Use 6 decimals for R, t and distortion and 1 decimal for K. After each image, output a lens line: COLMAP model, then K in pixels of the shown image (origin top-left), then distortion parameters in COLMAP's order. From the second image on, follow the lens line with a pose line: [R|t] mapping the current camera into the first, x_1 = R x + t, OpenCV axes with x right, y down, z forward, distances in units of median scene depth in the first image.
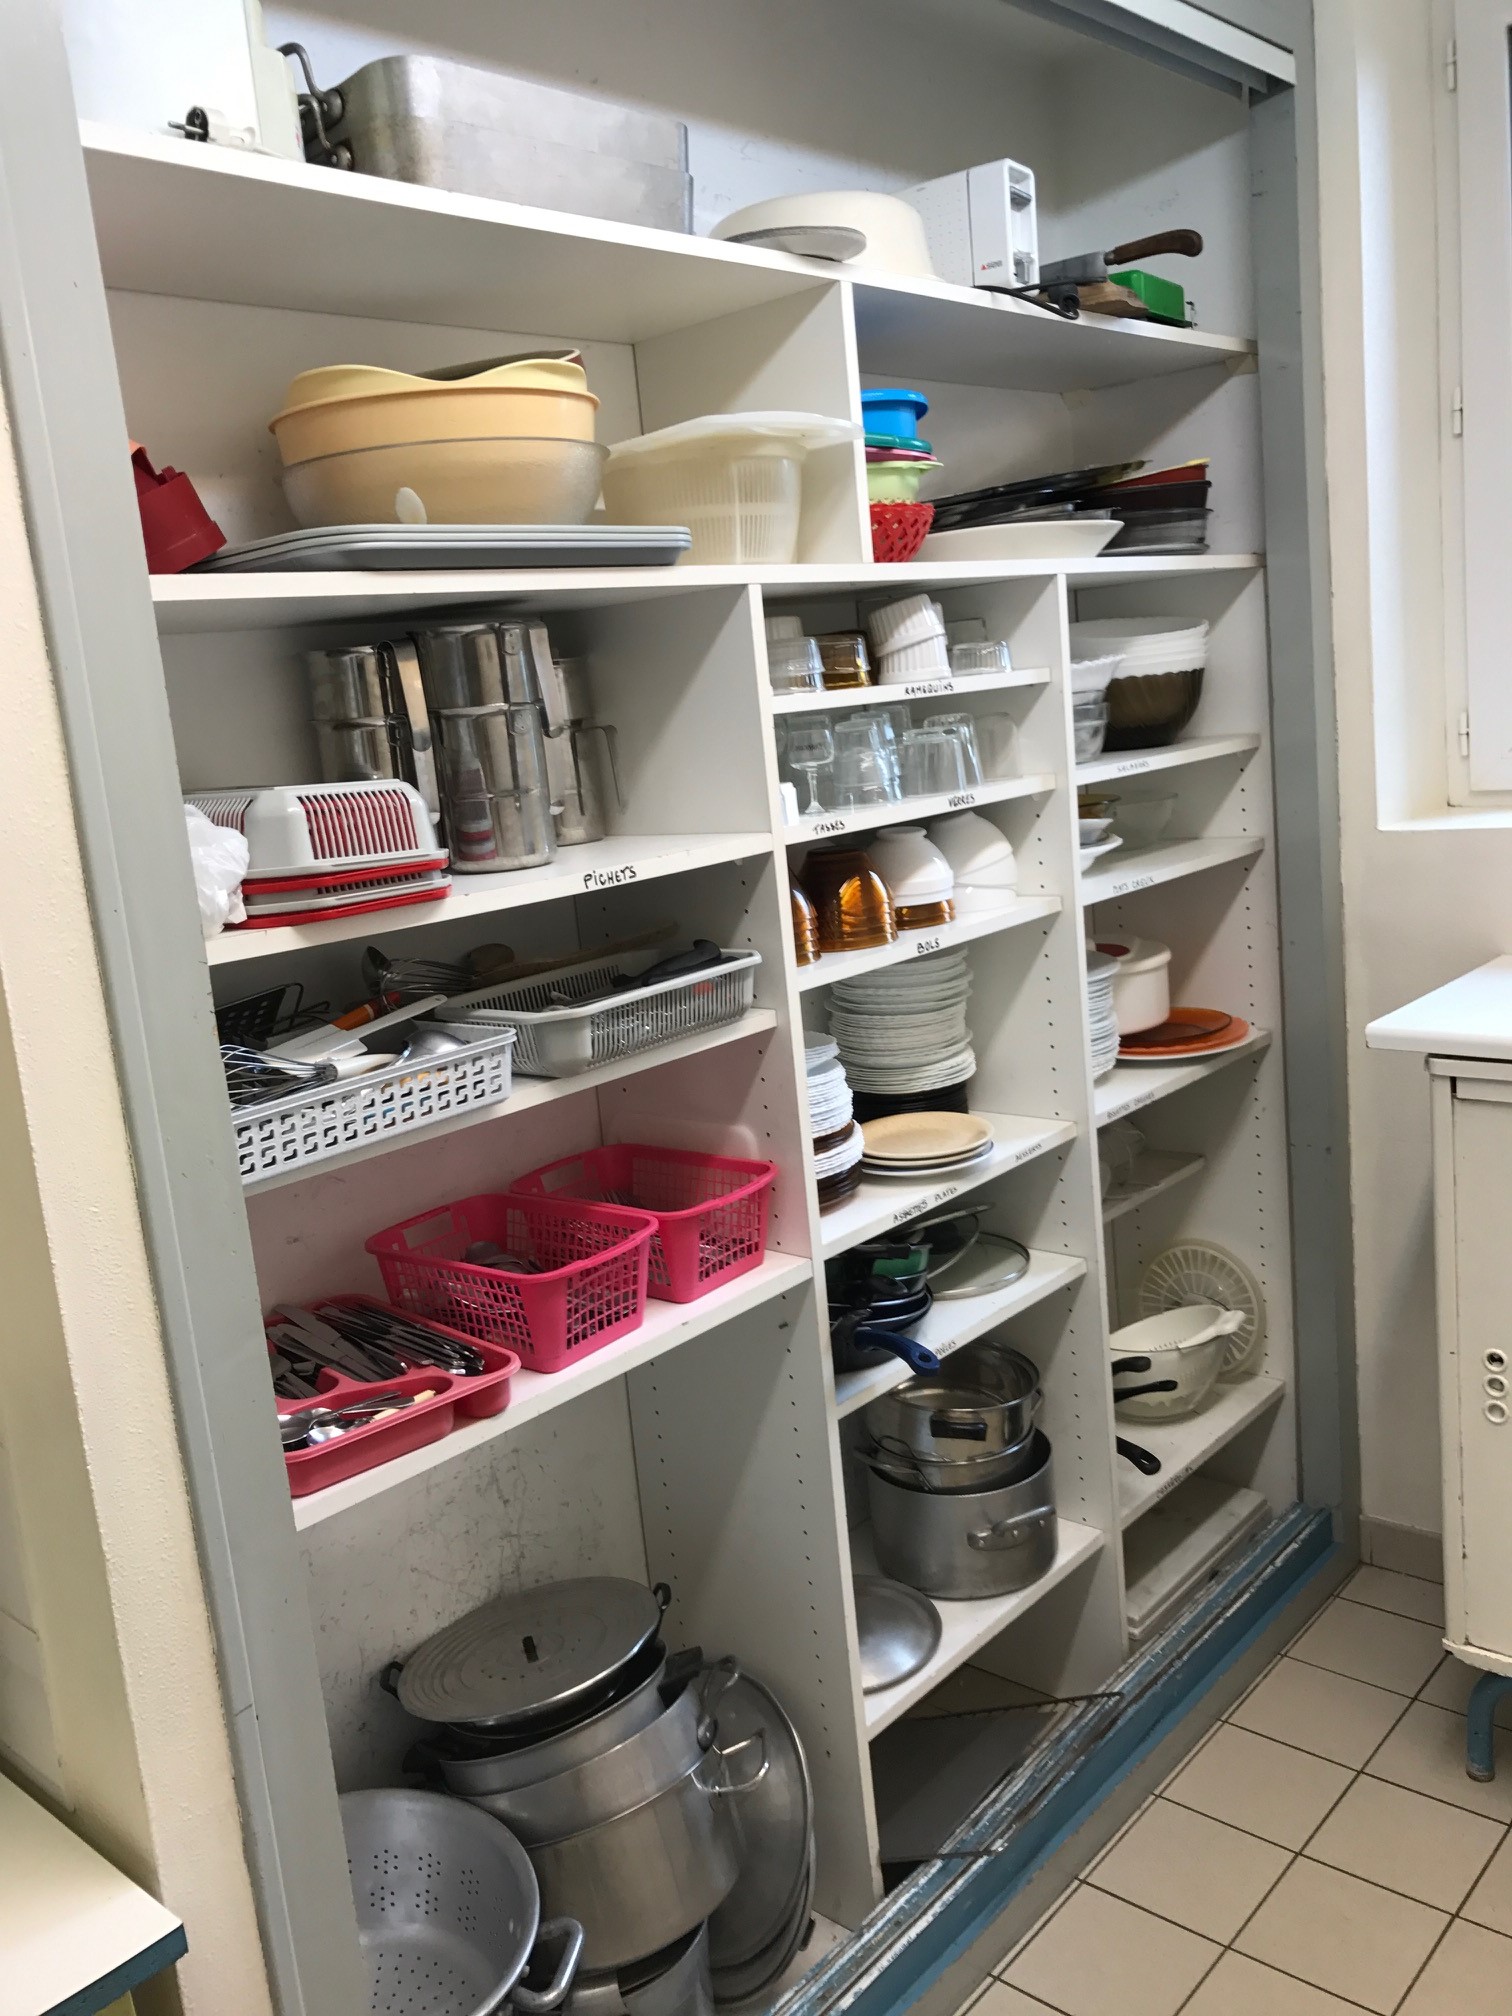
lens RADIAL K [[1735.1, 0, 756.0], [0, 1735.1, 1008.0], [0, 0, 1]] dist [-0.009784, -0.004544]
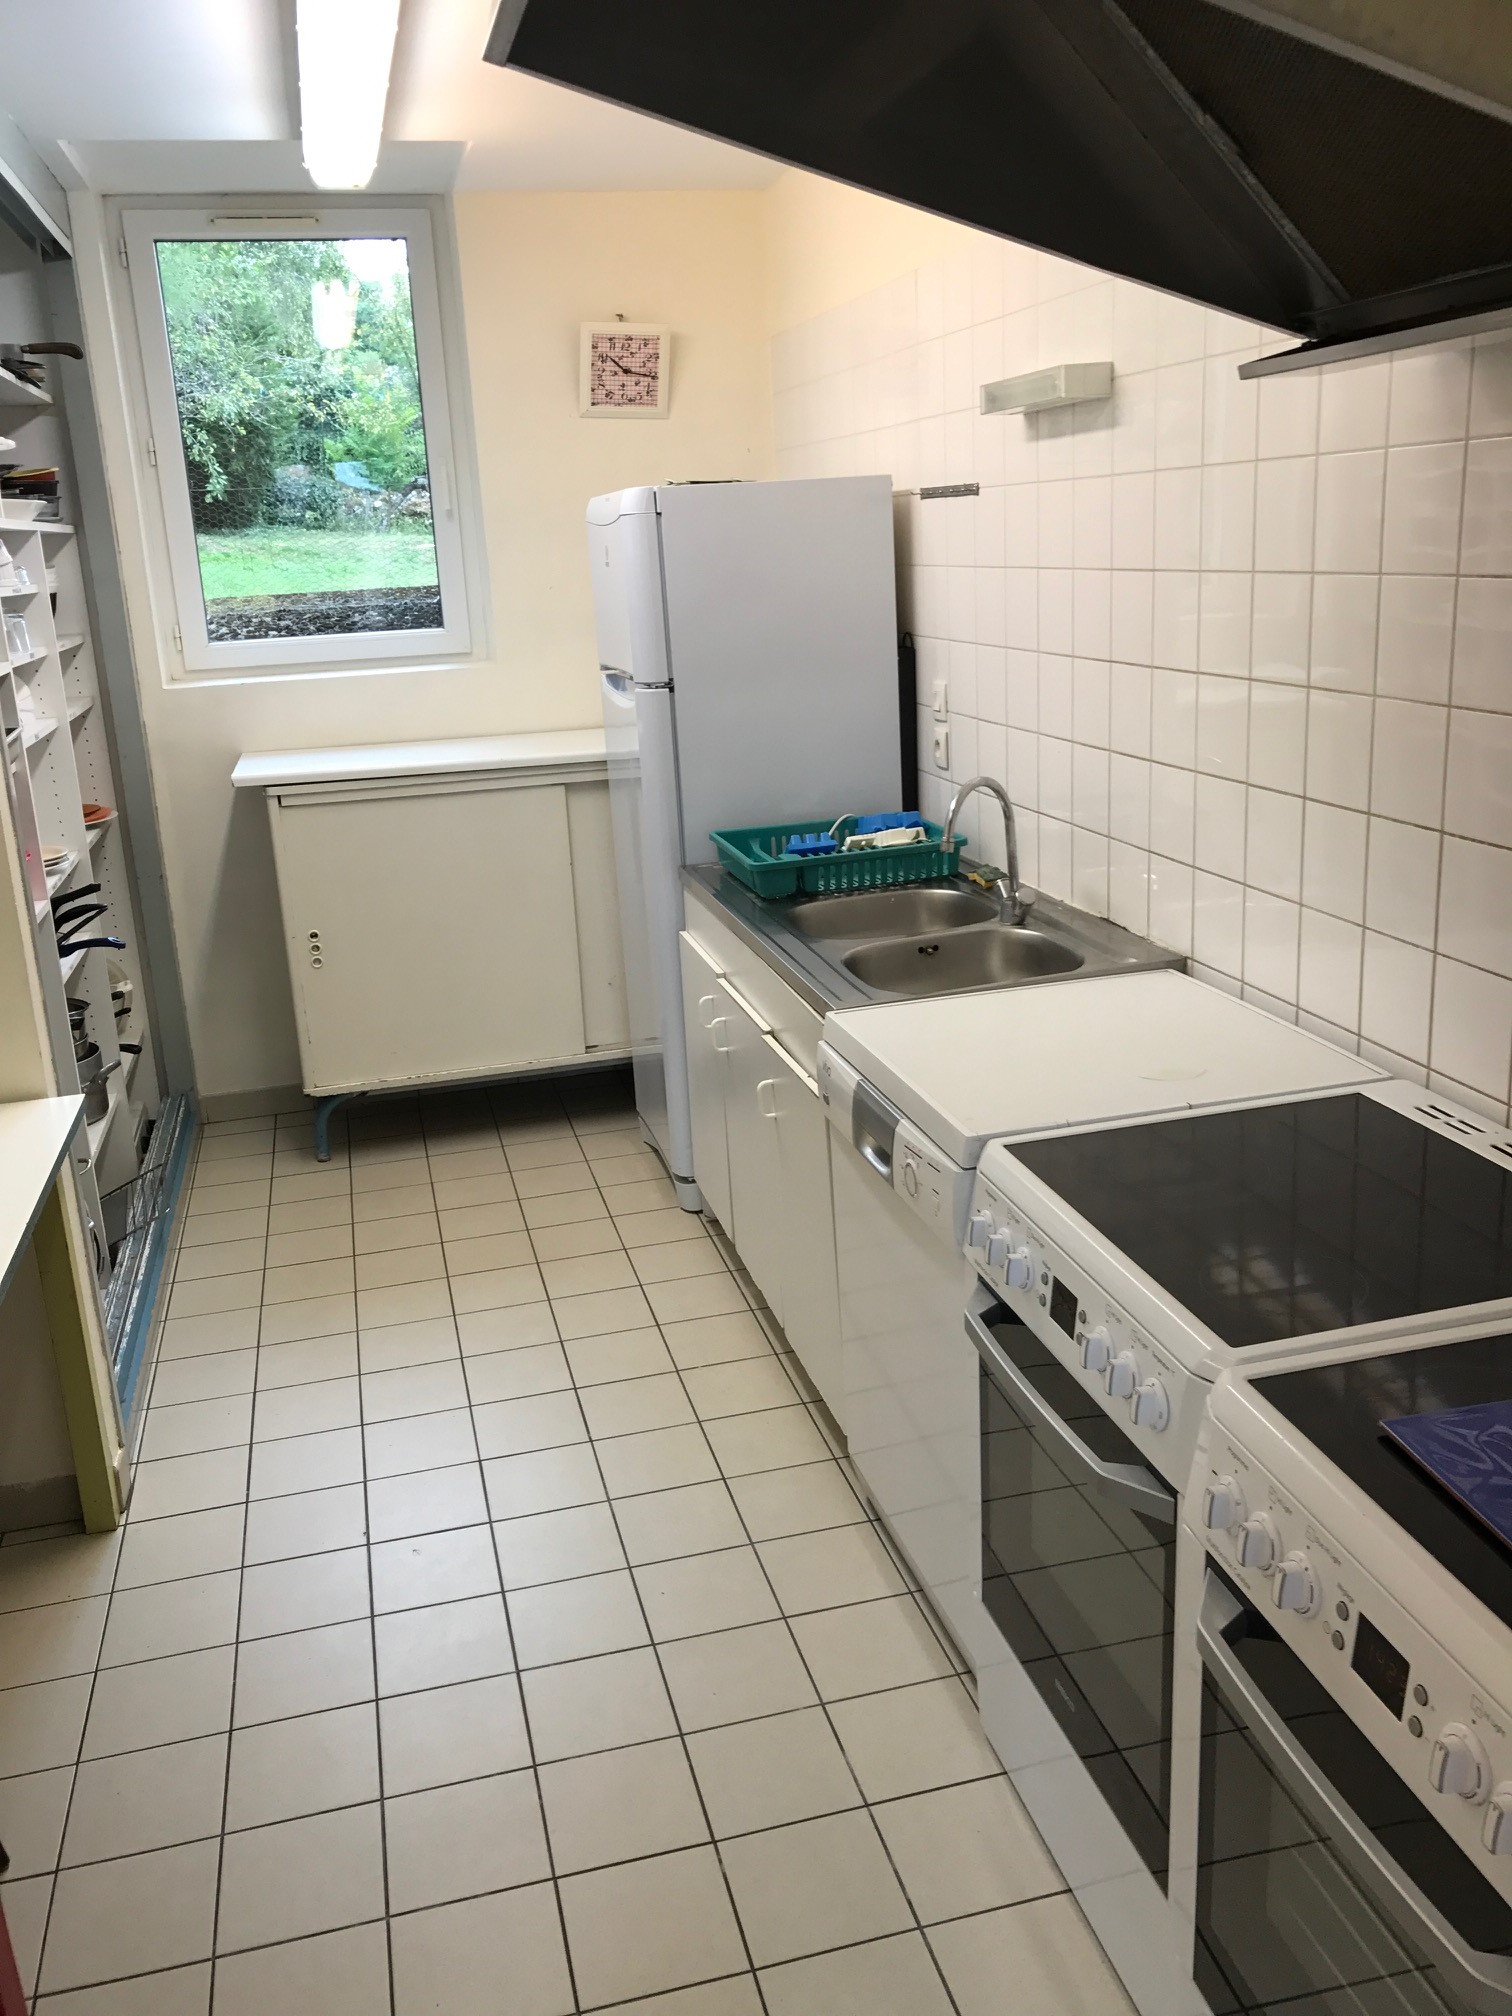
lens RADIAL K [[1662.8, 0, 756.0], [0, 1662.8, 1008.0], [0, 0, 1]] dist [0.000053, 0.001099]
pose [[0.578961, -0.157573, 0.799984, -0.802884], [0.146061, 0.985321, 0.088373, 0.179575], [-0.802166, 0.065682, 0.593478, -0.540337]]
